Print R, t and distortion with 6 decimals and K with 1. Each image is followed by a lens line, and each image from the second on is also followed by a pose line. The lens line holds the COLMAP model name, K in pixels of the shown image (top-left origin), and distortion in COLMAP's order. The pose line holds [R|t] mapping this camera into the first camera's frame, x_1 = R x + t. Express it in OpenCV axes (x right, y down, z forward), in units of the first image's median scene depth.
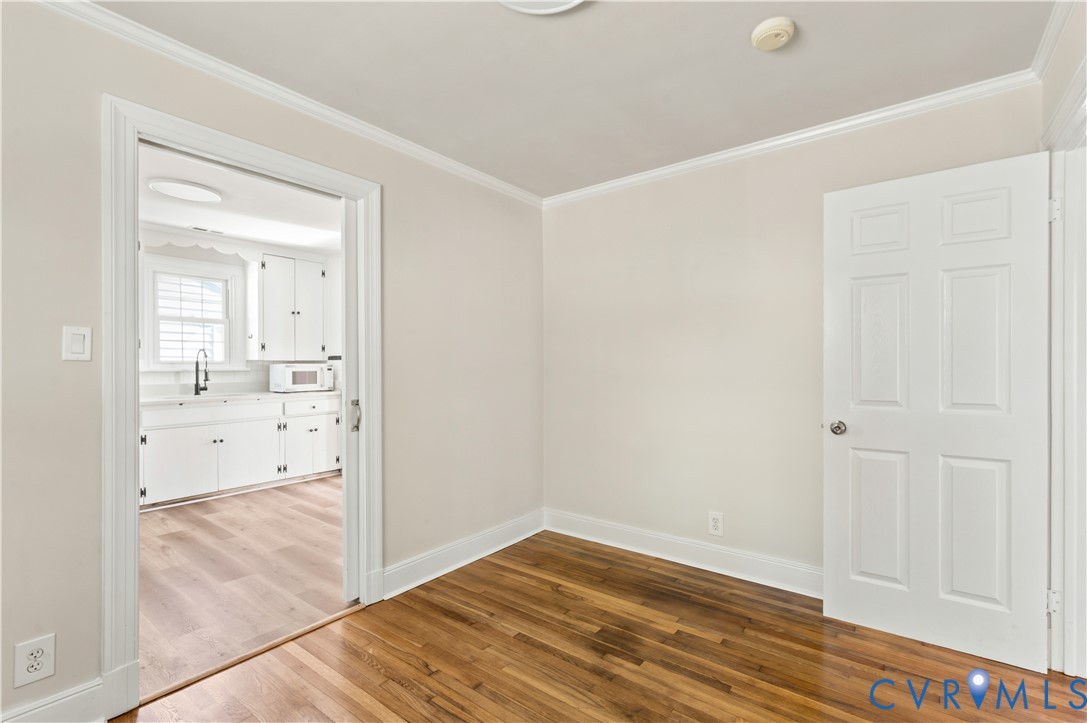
lens RADIAL K [[491.5, 0, 553.6], [0, 491.5, 364.6], [0, 0, 1]] dist [-0.000831, -0.001678]
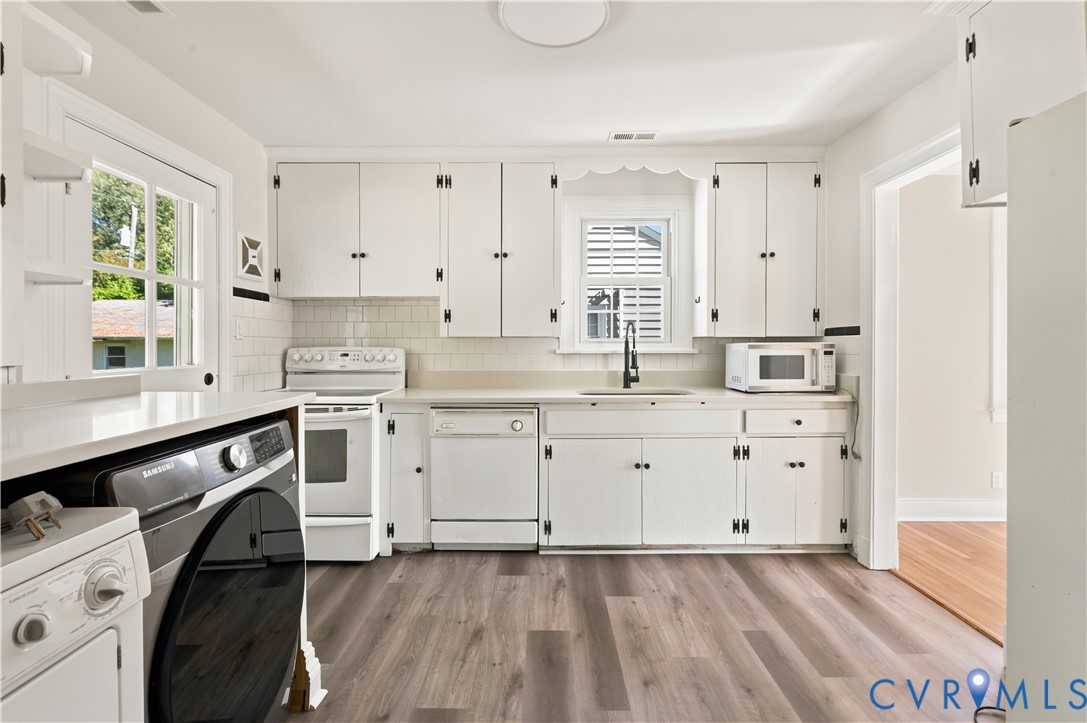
lens RADIAL K [[491.5, 0, 540.4], [0, 491.5, 351.3], [0, 0, 1]] dist [-0.000831, -0.001678]
pose [[0.591120, 0.010270, -0.806518, -0.231666], [-0.000092, 0.999920, 0.012665, 0.001339], [0.806583, -0.007413, 0.591074, 0.475564]]
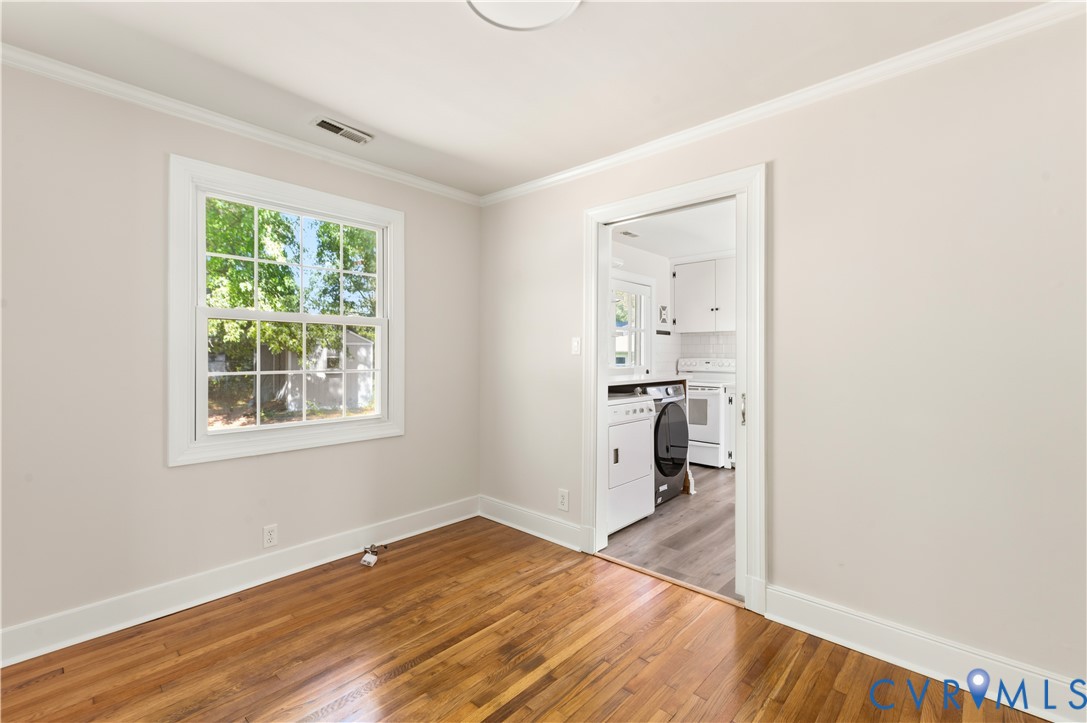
lens RADIAL K [[491.5, 0, 535.6], [0, 491.5, 339.7], [0, 0, 1]] dist [-0.000831, -0.001678]
pose [[-0.106721, -0.029050, -0.993865, 0.334472], [-0.007684, 0.999567, -0.028391, -0.004107], [0.994259, 0.004607, -0.106898, 0.360498]]
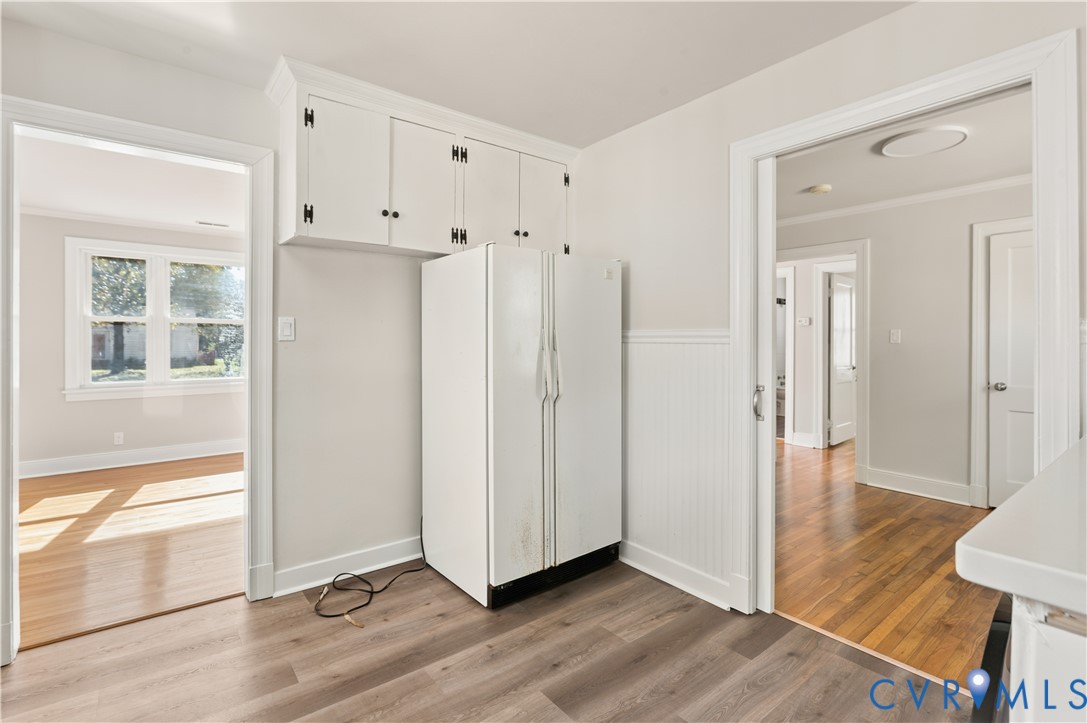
lens RADIAL K [[491.5, 0, 534.2], [0, 491.5, 343.3], [0, 0, 1]] dist [-0.000831, -0.001678]
pose [[0.262521, 0.000678, 0.964926, -0.707317], [-0.004108, 0.999991, 0.000415, -0.000760], [-0.964918, -0.004073, 0.262521, 0.602782]]
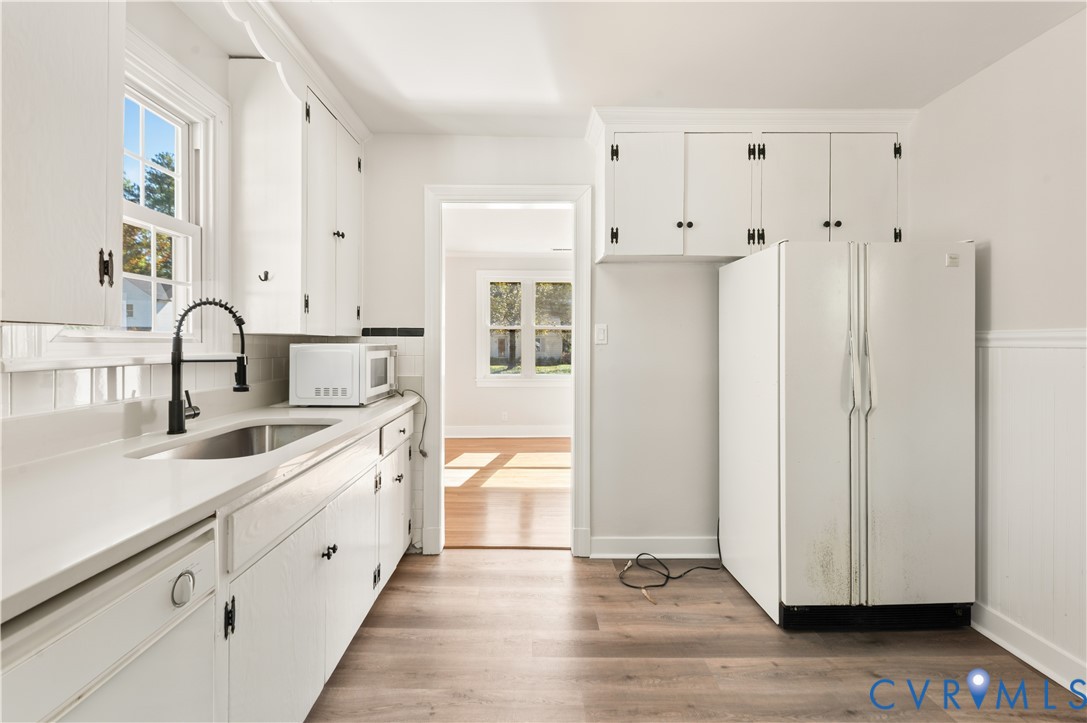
lens RADIAL K [[491.5, 0, 542.4], [0, 491.5, 348.1], [0, 0, 1]] dist [-0.000831, -0.001678]
pose [[0.792420, 0.000053, 0.609976, -0.707619], [-0.005778, 0.999956, 0.007420, -0.001548], [-0.609948, -0.009404, 0.792385, 0.551848]]
